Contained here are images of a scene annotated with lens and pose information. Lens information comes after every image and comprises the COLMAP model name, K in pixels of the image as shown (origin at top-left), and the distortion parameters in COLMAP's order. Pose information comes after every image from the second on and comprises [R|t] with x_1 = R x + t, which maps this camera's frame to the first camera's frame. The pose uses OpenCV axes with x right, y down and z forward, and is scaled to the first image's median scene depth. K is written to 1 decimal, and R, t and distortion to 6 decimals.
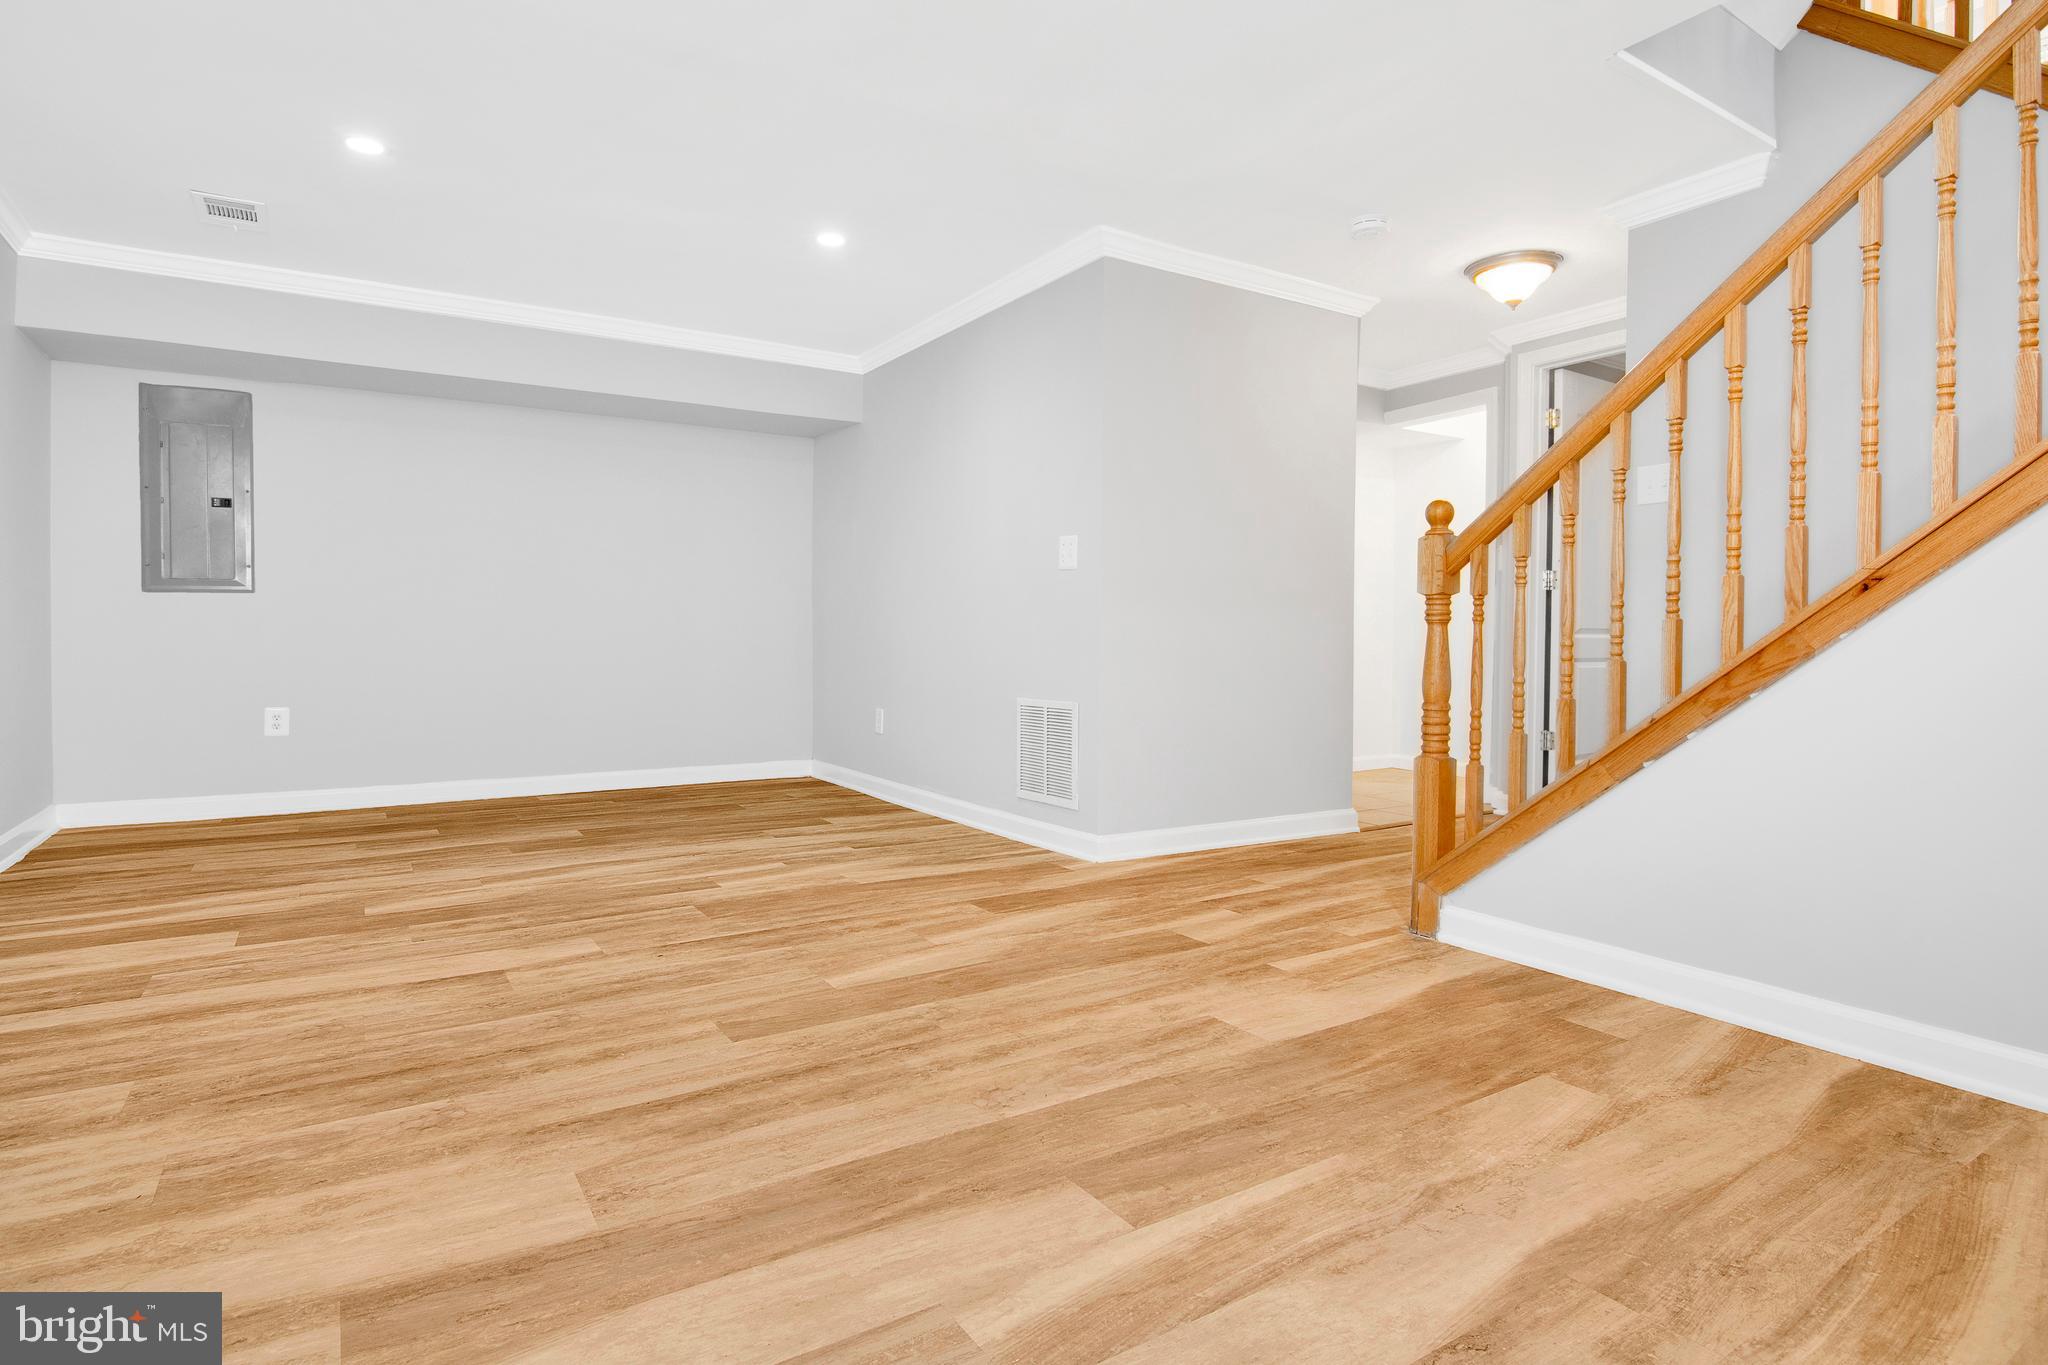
lens RADIAL K [[1036.7, 0, 961.1], [0, 1036.7, 656.5], [0, 0, 1]] dist [-0.002009, -0.012756]
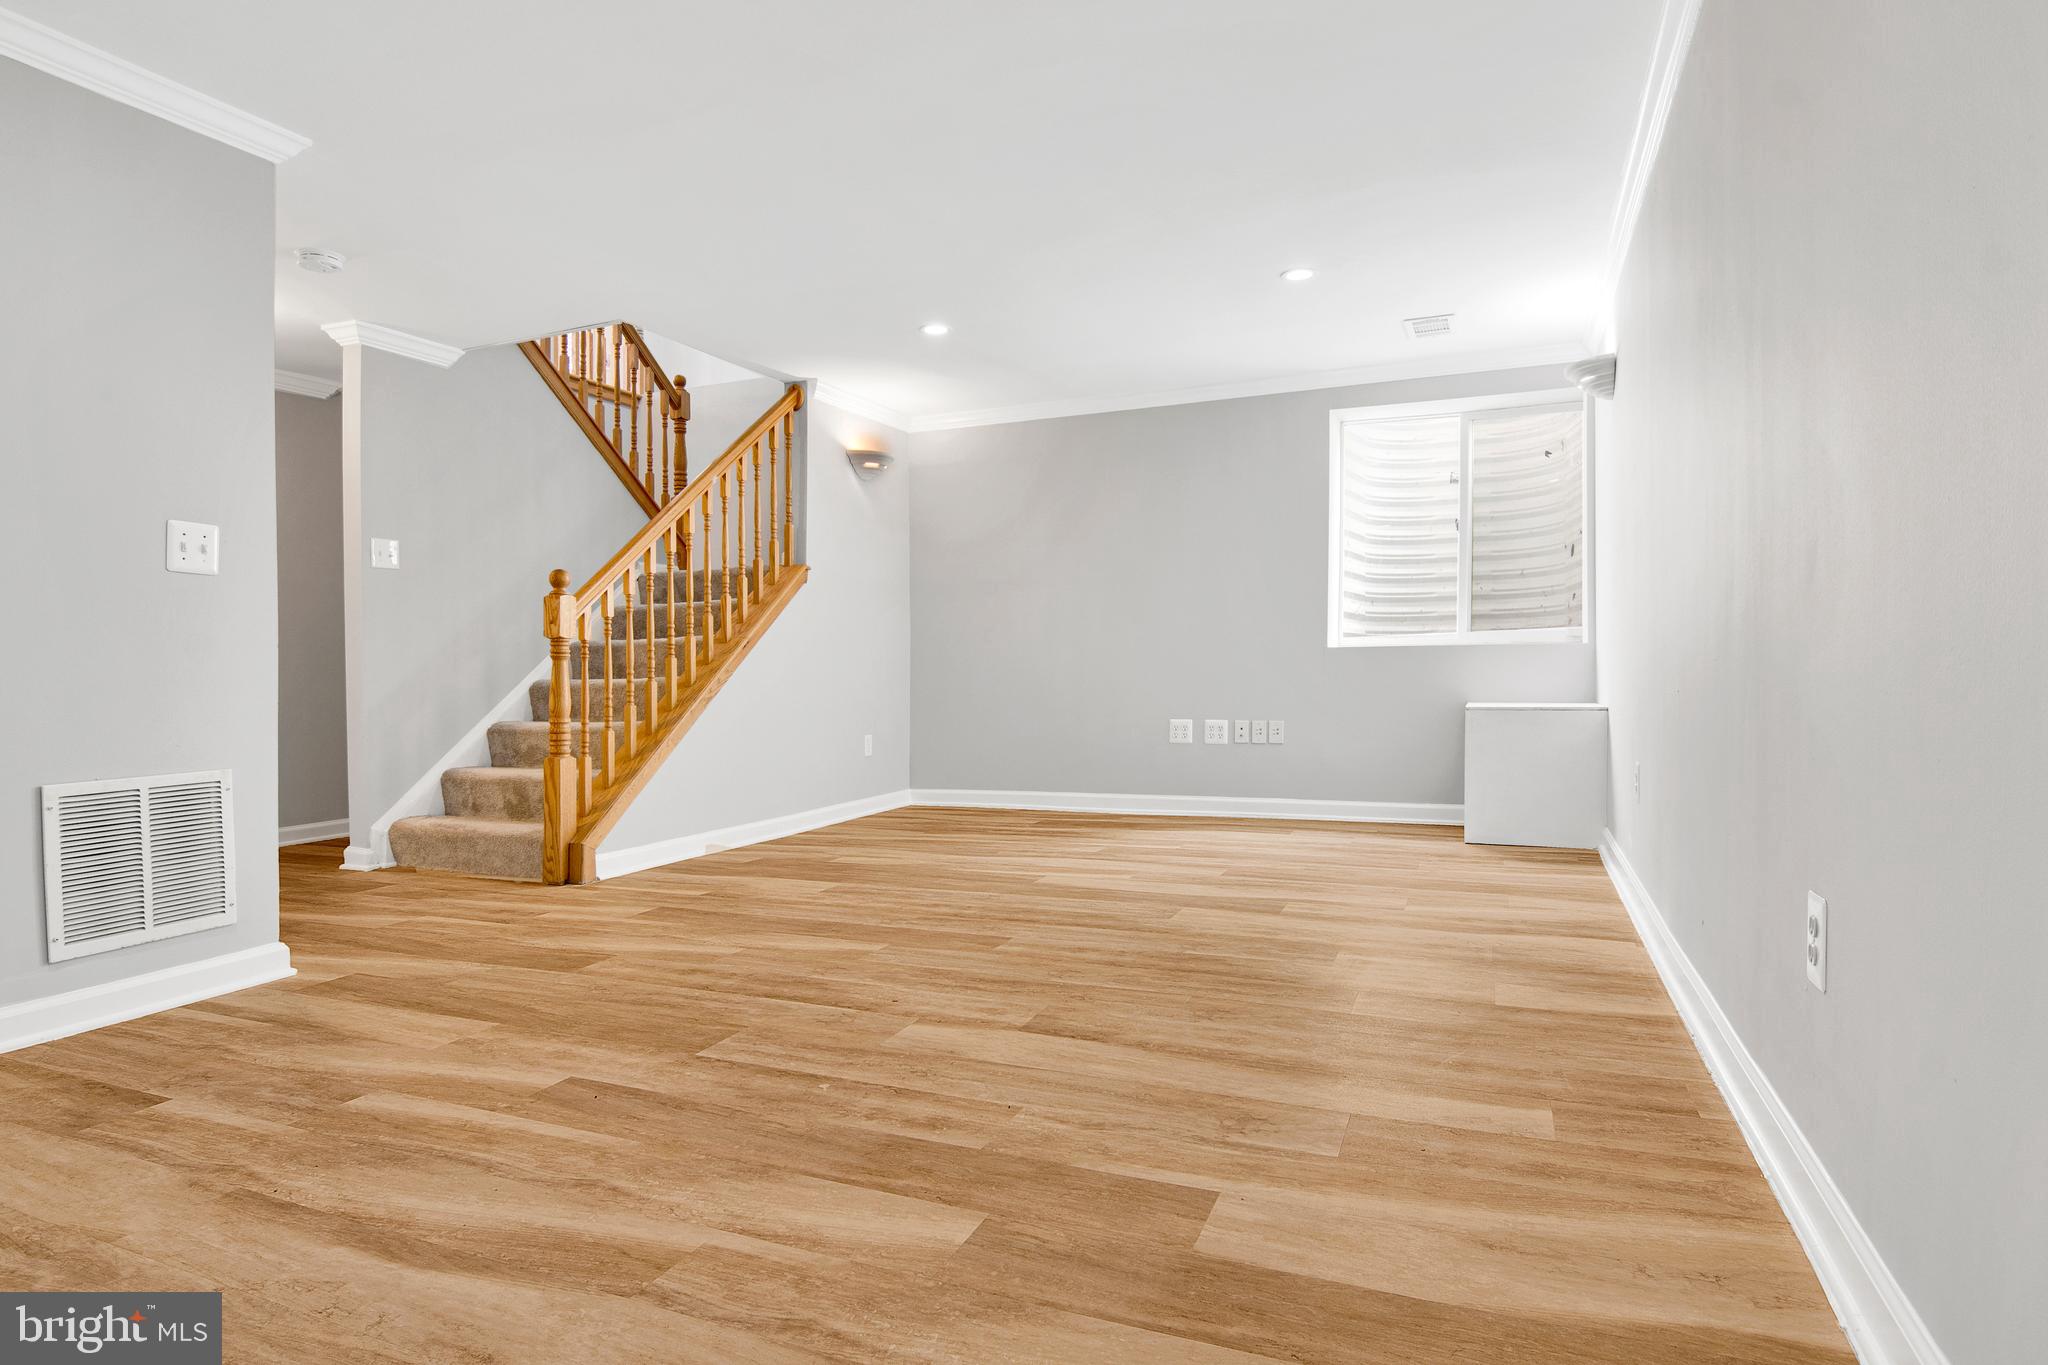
lens RADIAL K [[1083.6, 0, 1024.0], [0, 1083.6, 682.5], [0, 0, 1]] dist [-0.002121, -0.017760]
pose [[-0.584381, -0.007795, 0.811442, -1.376885], [0.026628, 0.999231, 0.028776, -0.033633], [-0.811042, 0.038423, -0.583725, 1.743466]]
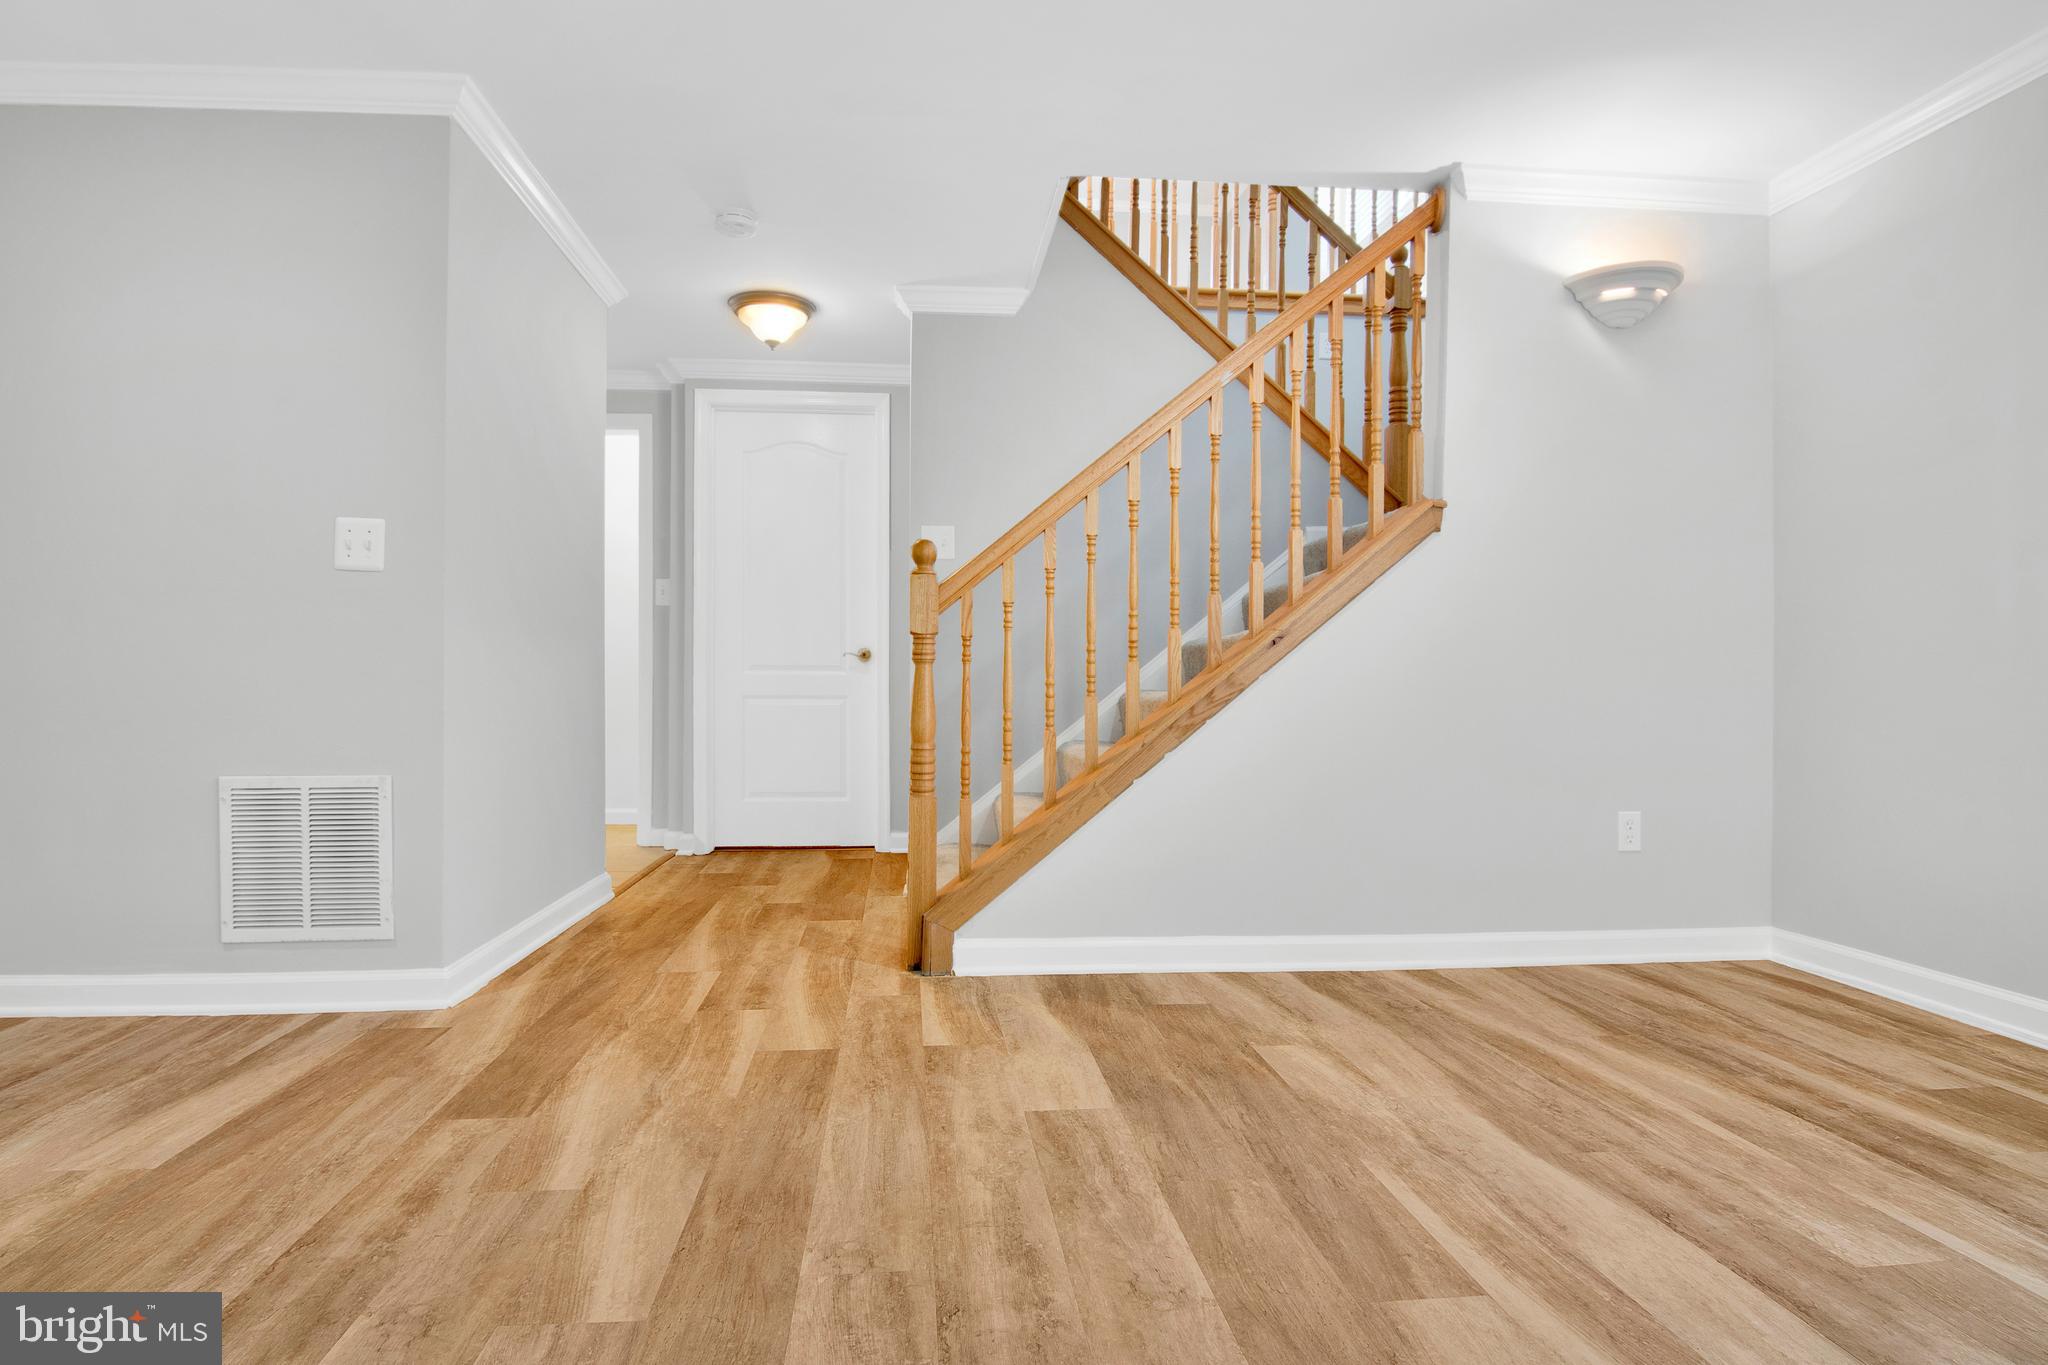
lens RADIAL K [[1083.6, 0, 1024.0], [0, 1083.6, 682.5], [0, 0, 1]] dist [-0.002121, -0.017760]
pose [[0.426694, -0.007224, 0.904367, -0.590736], [0.012921, 0.999915, 0.001891, -0.017654], [-0.904304, 0.010879, 0.426751, 0.612002]]
